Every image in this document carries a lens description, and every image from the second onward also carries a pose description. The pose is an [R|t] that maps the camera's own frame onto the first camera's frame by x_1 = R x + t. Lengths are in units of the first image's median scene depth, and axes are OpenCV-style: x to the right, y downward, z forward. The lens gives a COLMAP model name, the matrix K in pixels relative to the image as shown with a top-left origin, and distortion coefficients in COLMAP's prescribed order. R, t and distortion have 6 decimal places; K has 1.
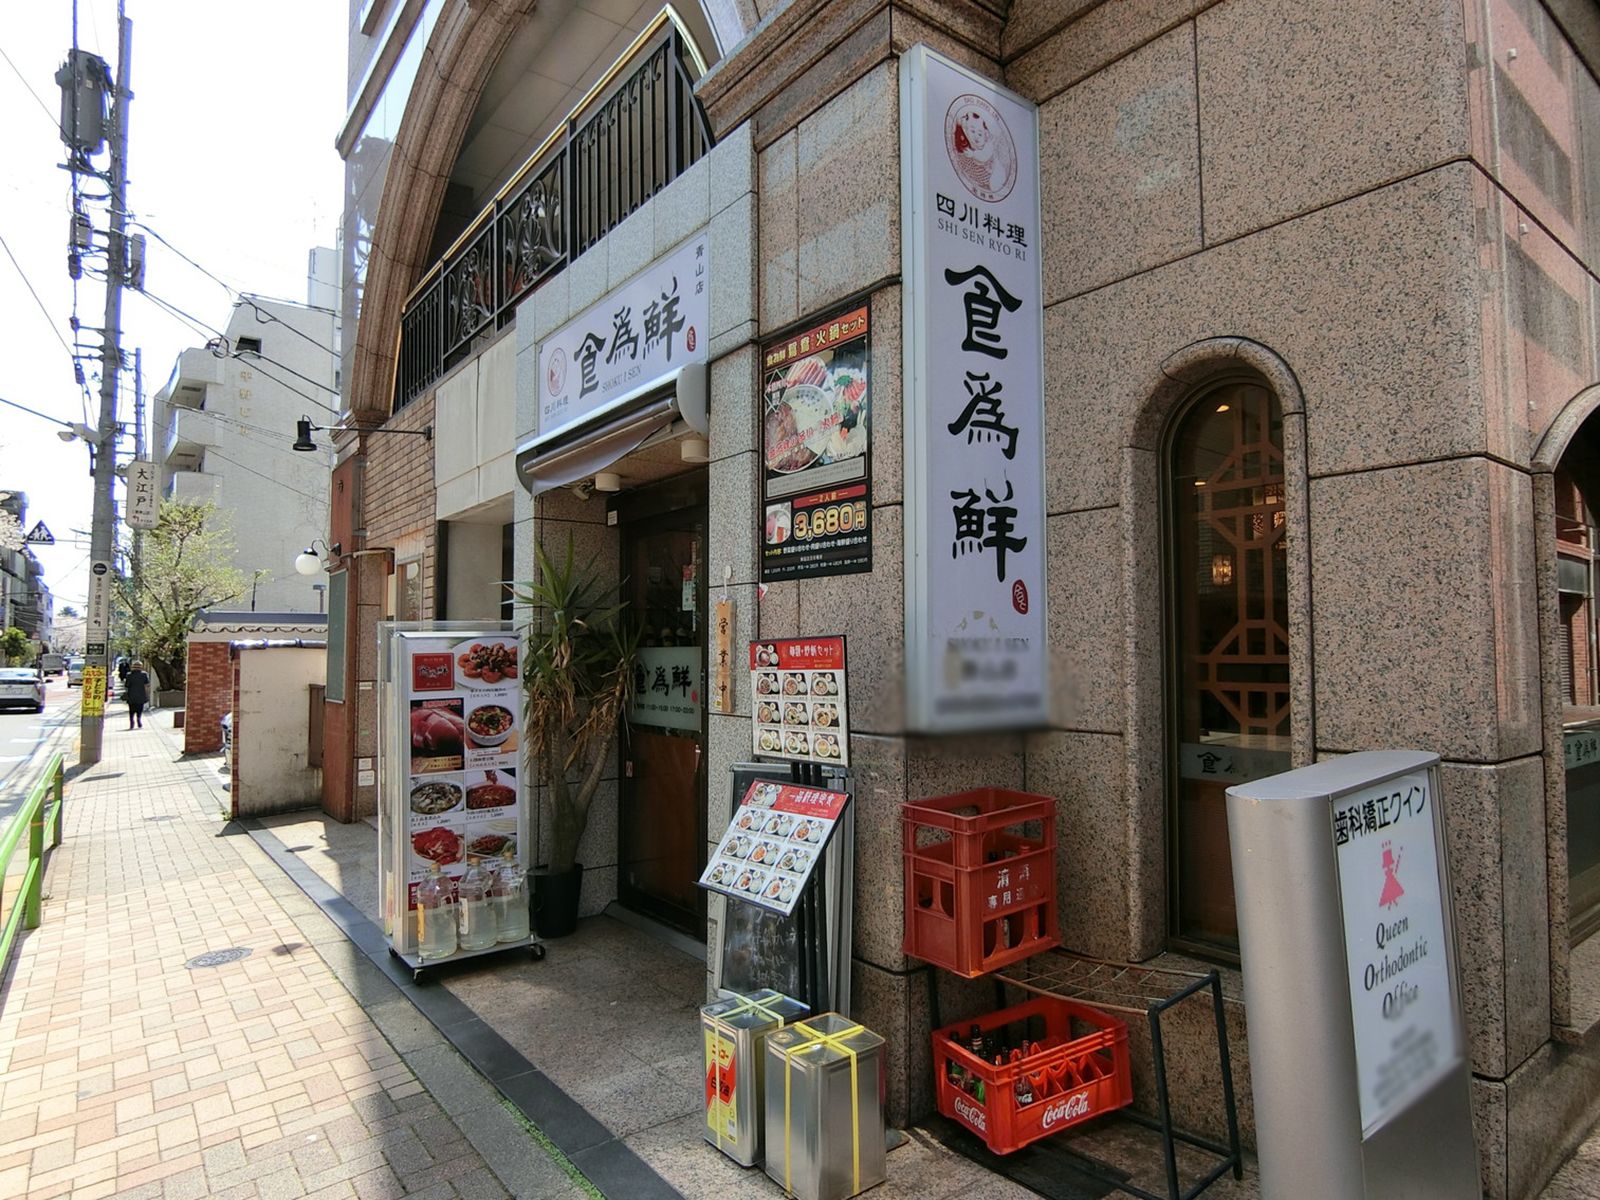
lens RADIAL K [[914.6, 0, 799.7], [0, 914.6, 605.6], [0, 0, 1]] dist [-0.003008, -0.000693]
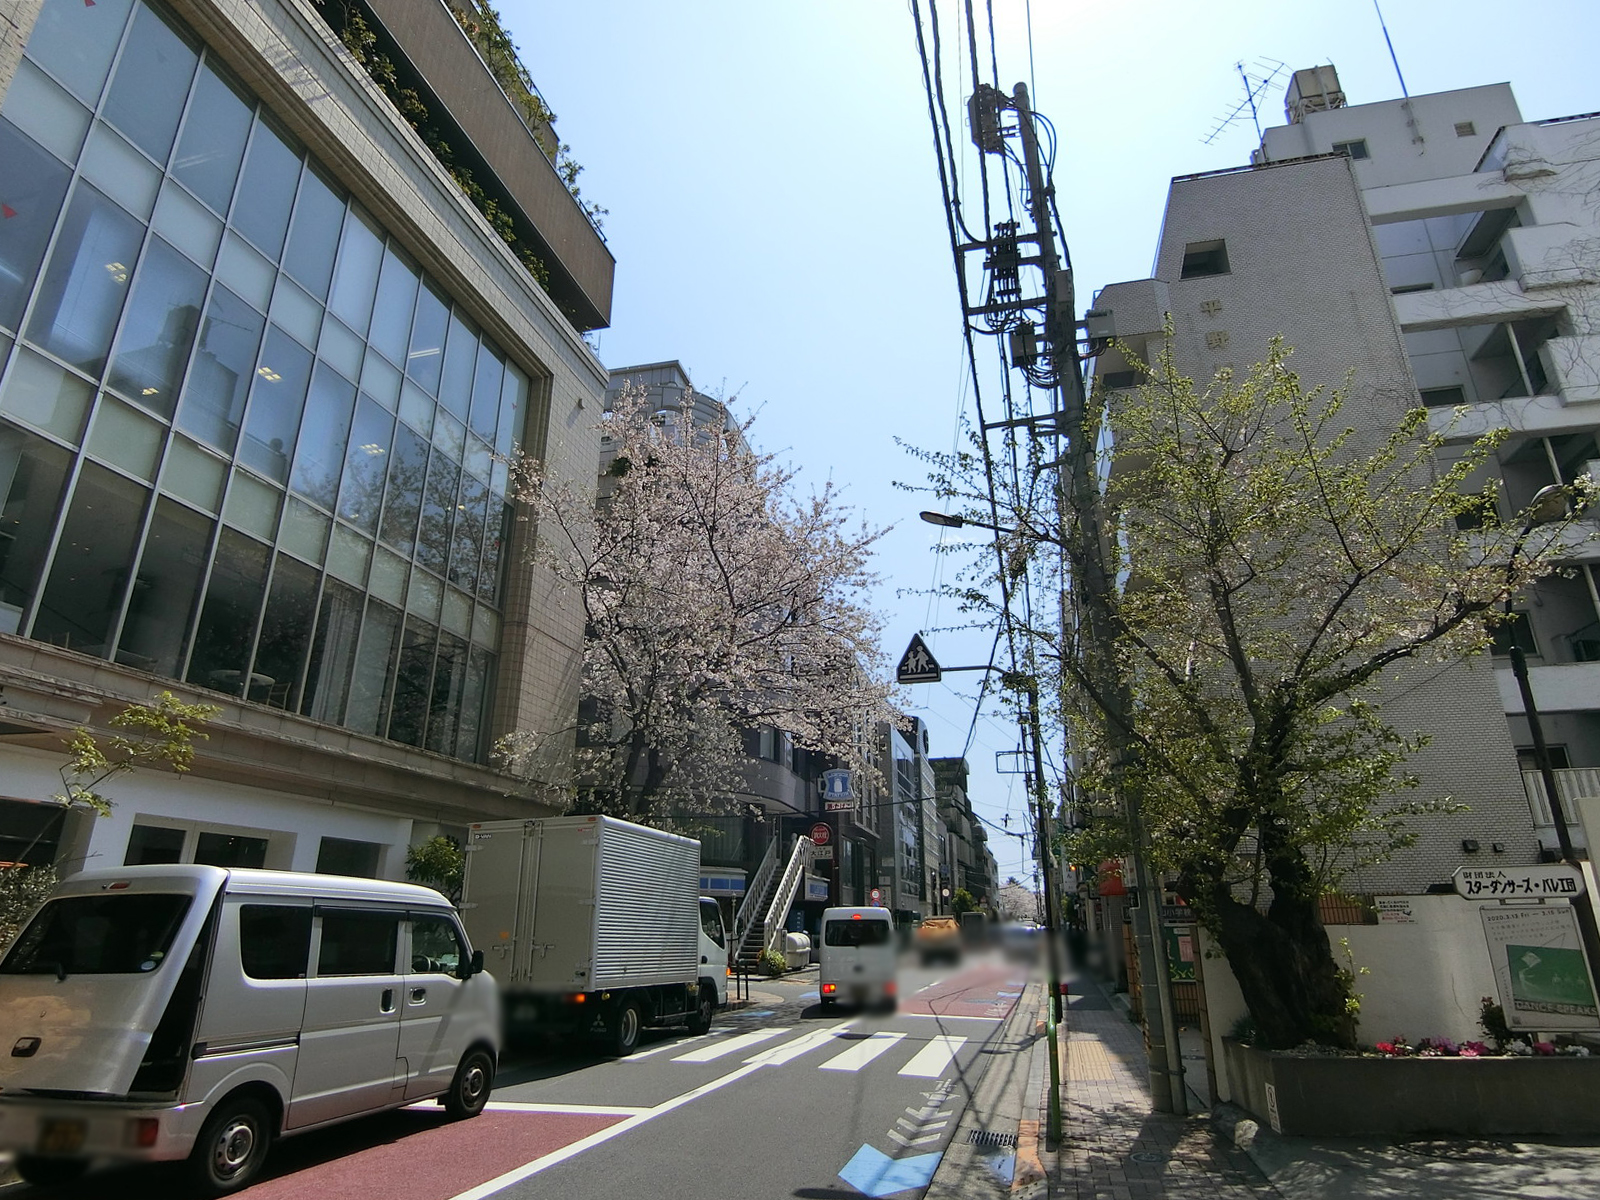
lens RADIAL K [[914.6, 0, 802.8], [0, 914.6, 597.9], [0, 0, 1]] dist [-0.003008, -0.000693]
pose [[0.625806, -0.257325, -0.736309, -0.112223], [0.035421, 0.952413, -0.302744, 0.012179], [0.779174, 0.163379, 0.605141, 0.149831]]
